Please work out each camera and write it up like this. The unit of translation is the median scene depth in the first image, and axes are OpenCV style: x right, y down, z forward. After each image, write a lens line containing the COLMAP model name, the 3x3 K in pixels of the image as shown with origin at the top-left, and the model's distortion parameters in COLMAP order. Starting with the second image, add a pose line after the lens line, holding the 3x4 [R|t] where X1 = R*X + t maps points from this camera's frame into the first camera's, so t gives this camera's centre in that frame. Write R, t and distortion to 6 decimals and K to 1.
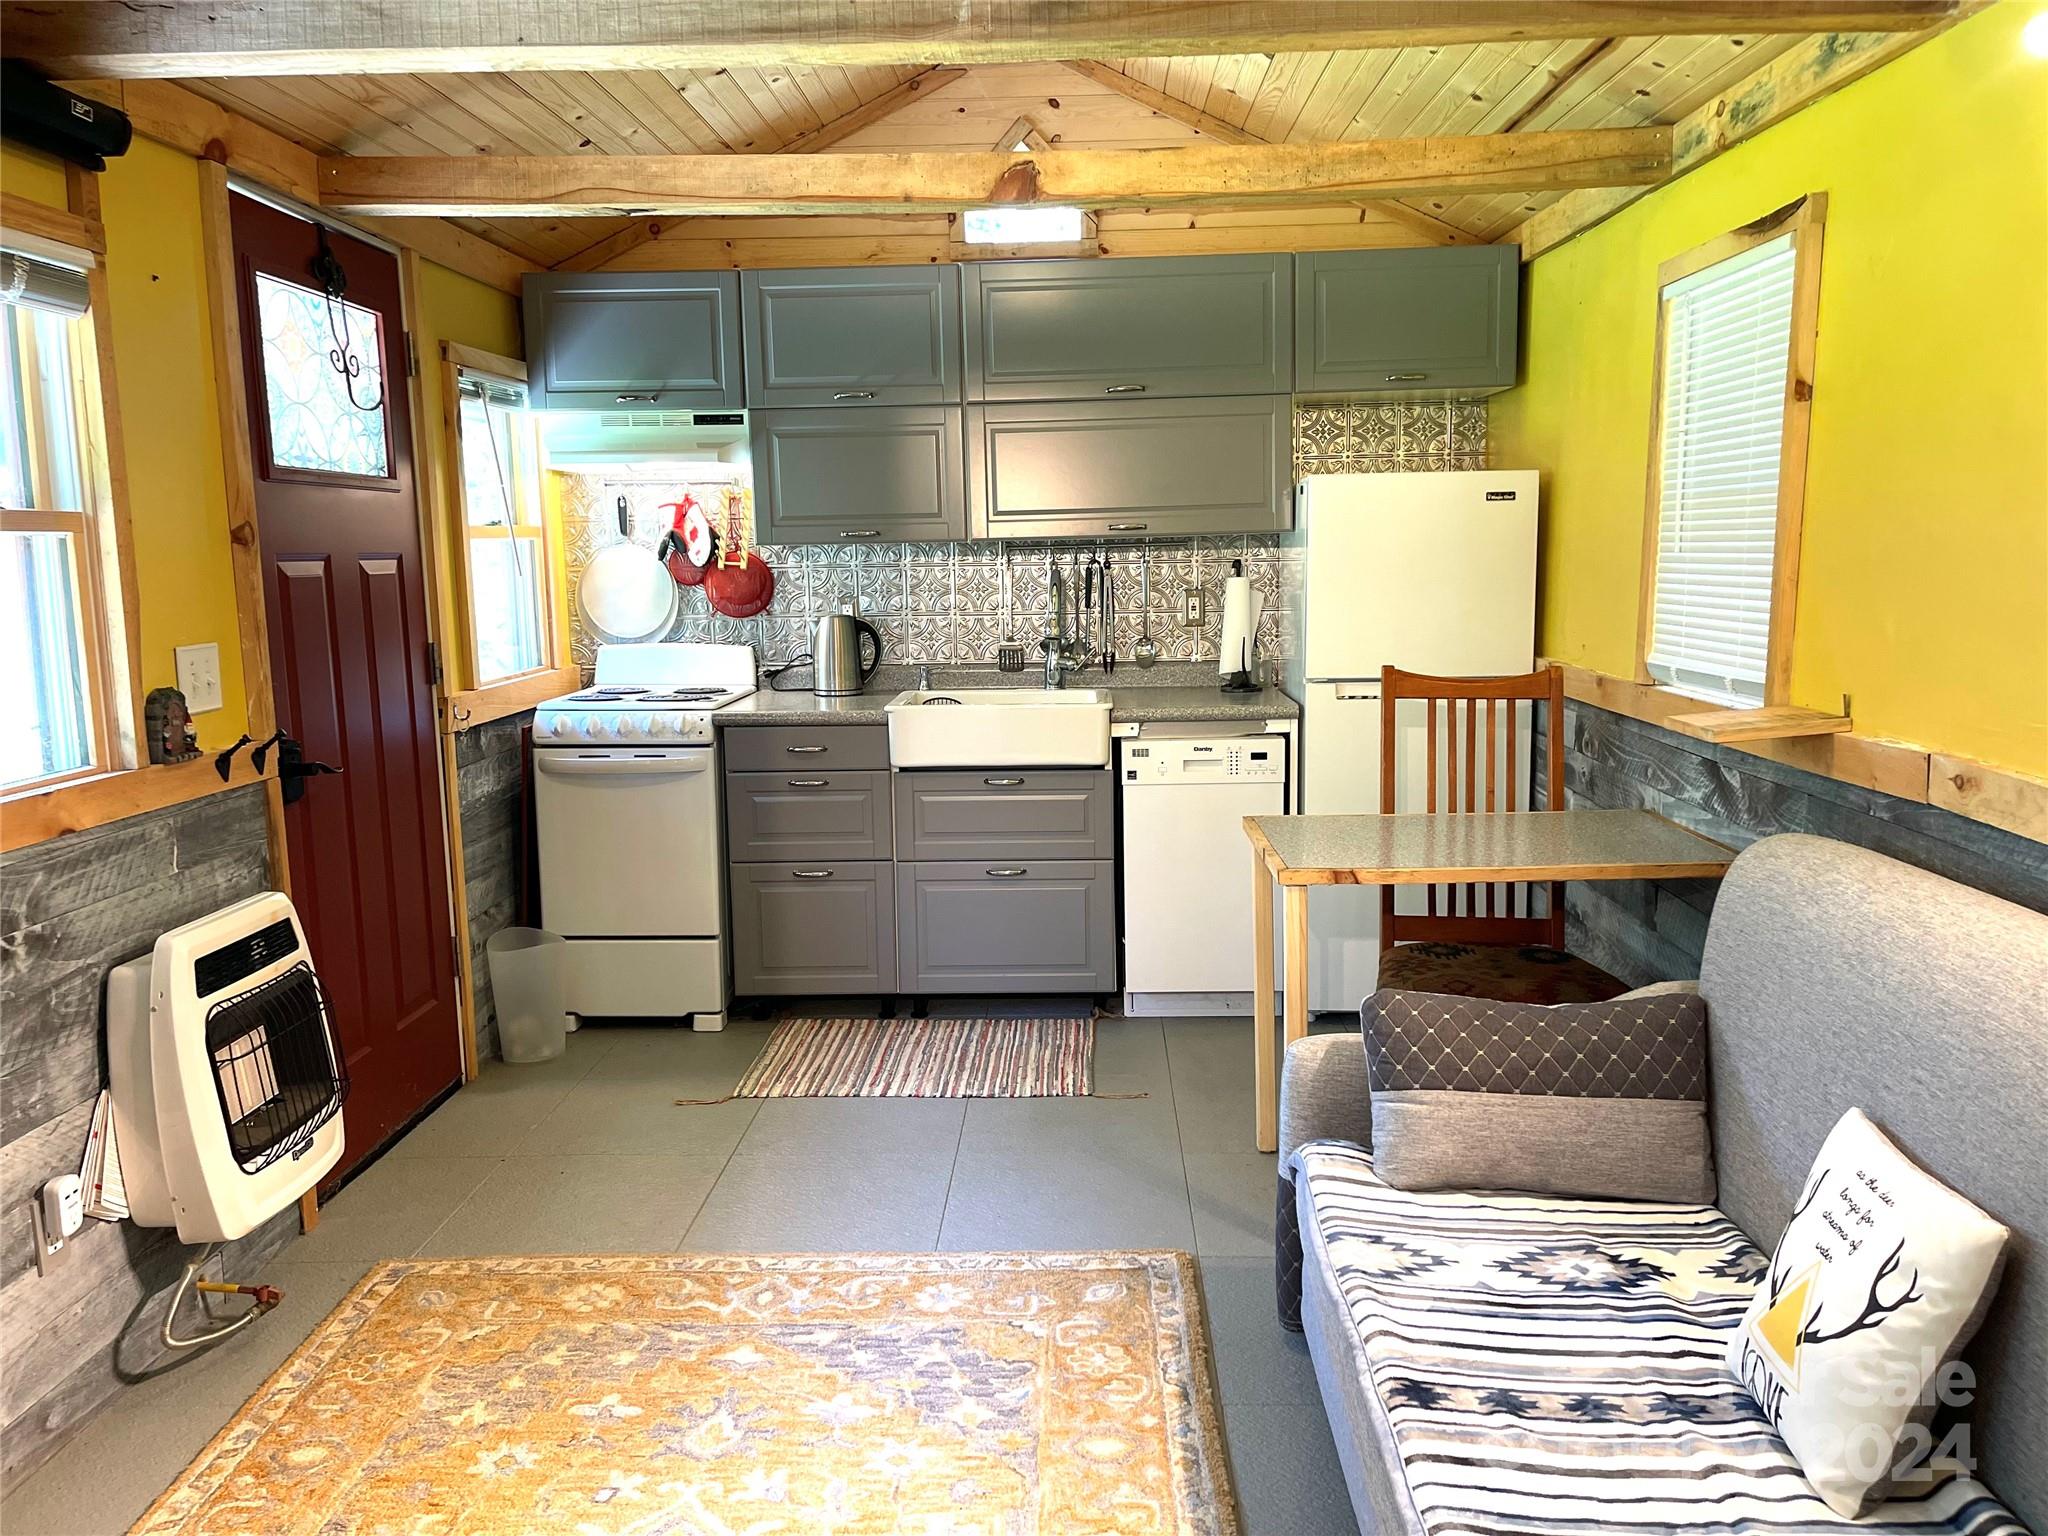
lens RADIAL K [[1558.5, 0, 1024.0], [0, 1558.5, 768.0], [0, 0, 1]] dist [0.080457, -0.077897]
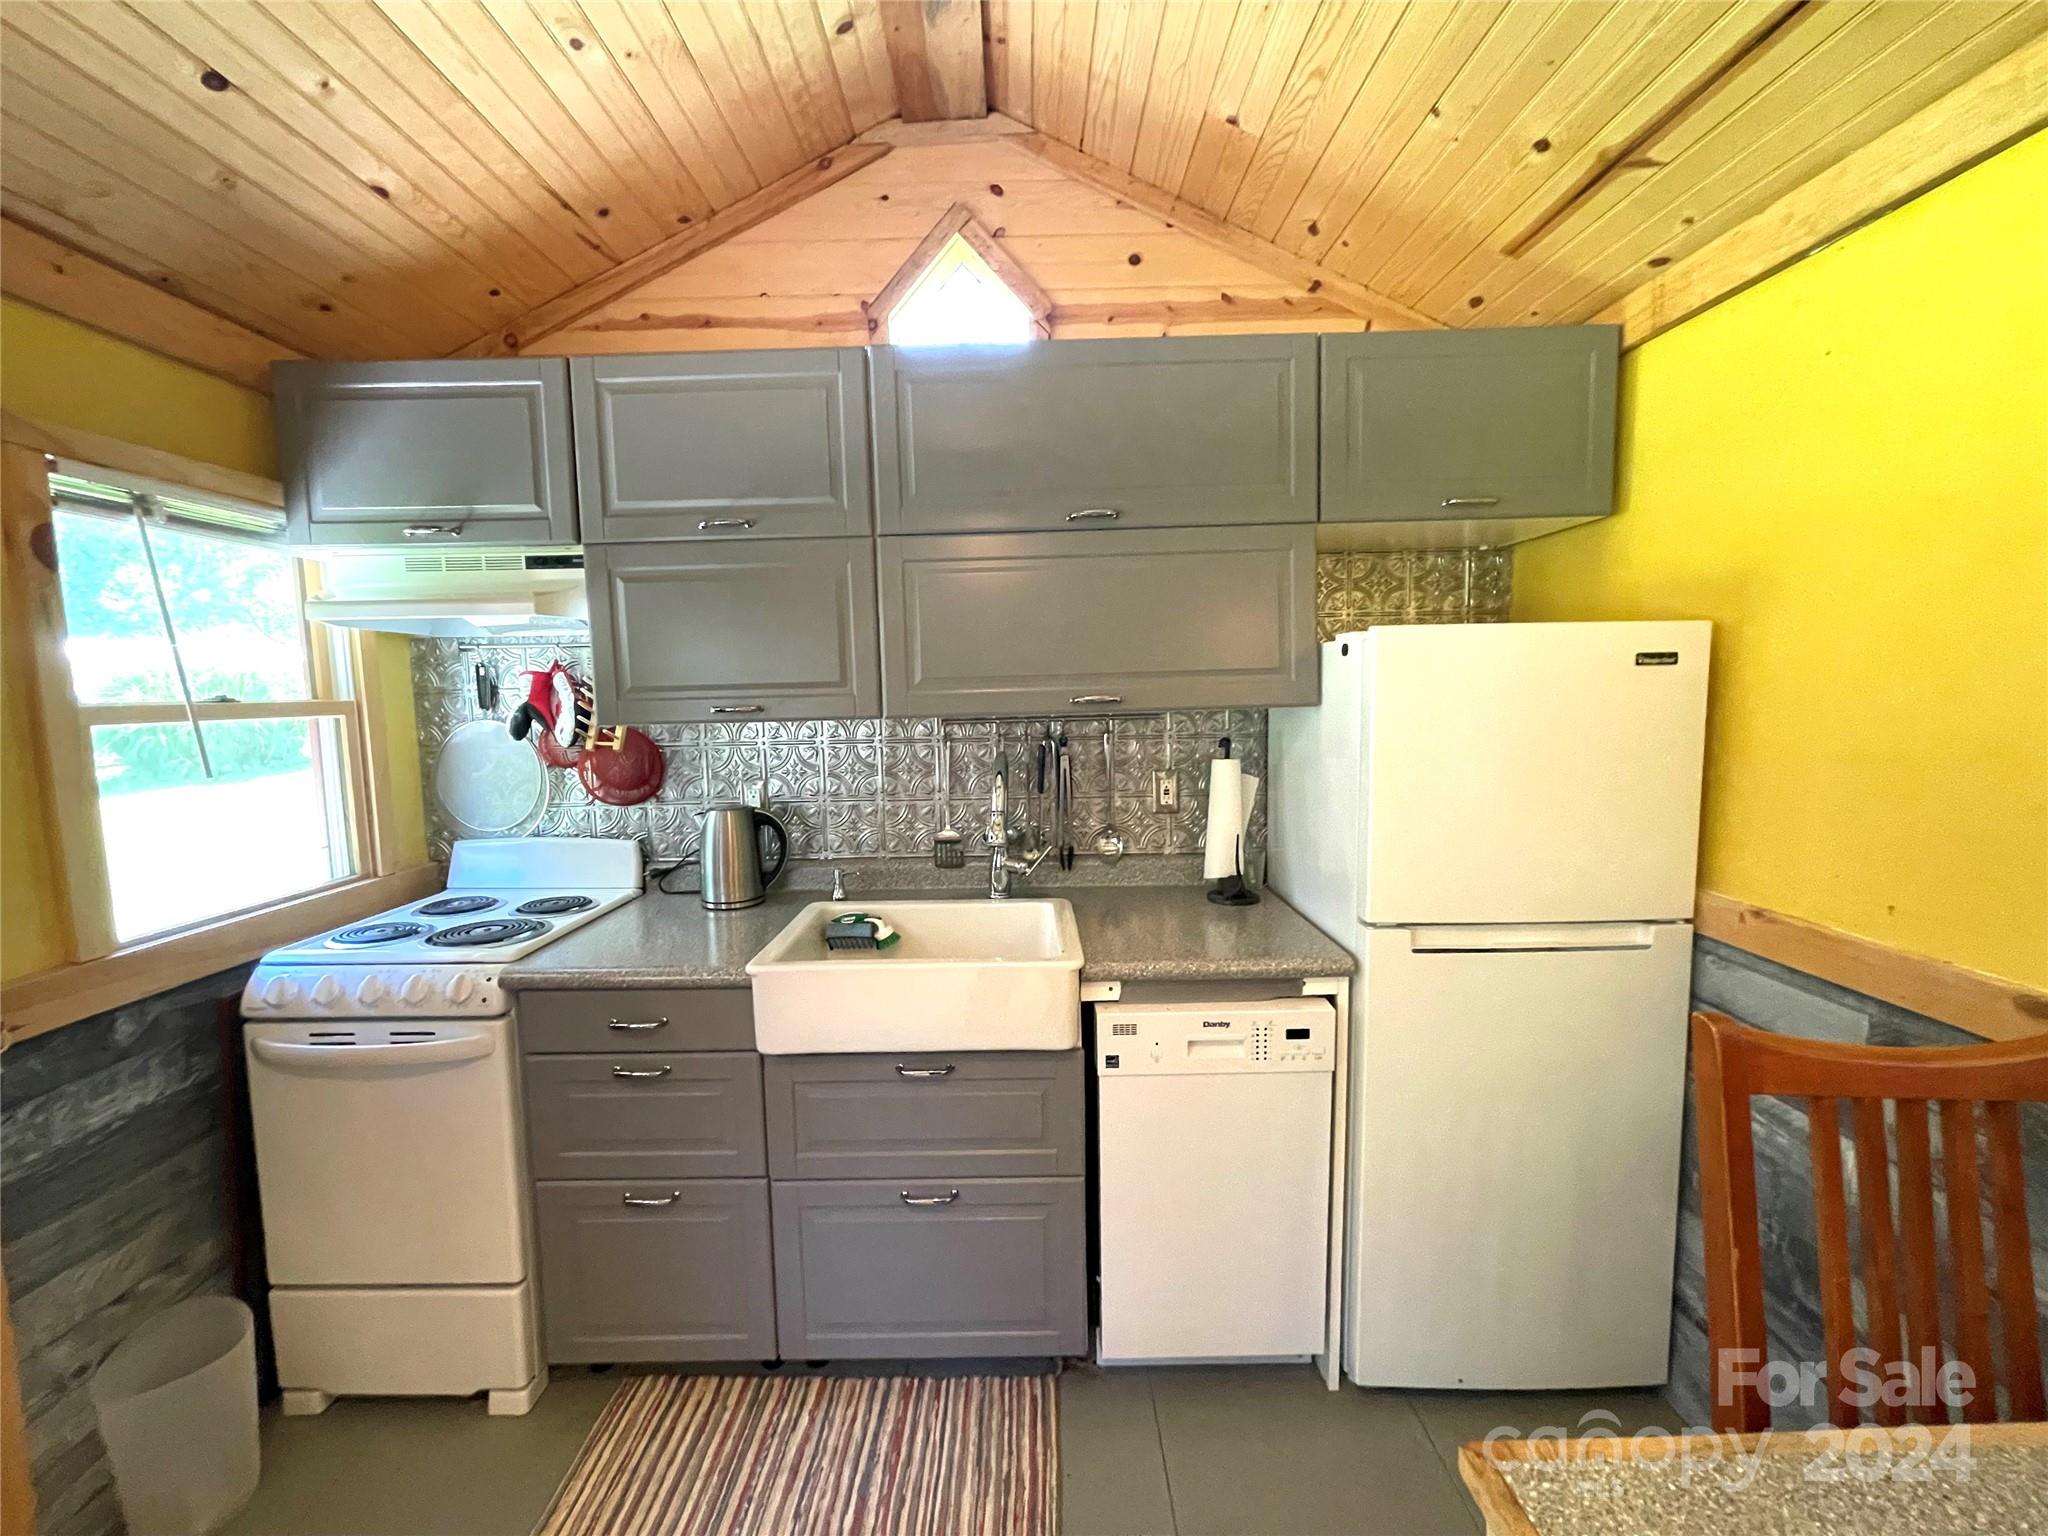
lens RADIAL K [[825.9, 0, 1017.9], [0, 825.9, 771.8], [0, 0, 1]] dist [-0.005068, -0.000032]
pose [[0.999586, -0.004398, 0.028438, 0.017921], [0.005741, 0.998864, -0.047312, -0.104047], [-0.028197, 0.047456, 0.998475, 0.625088]]
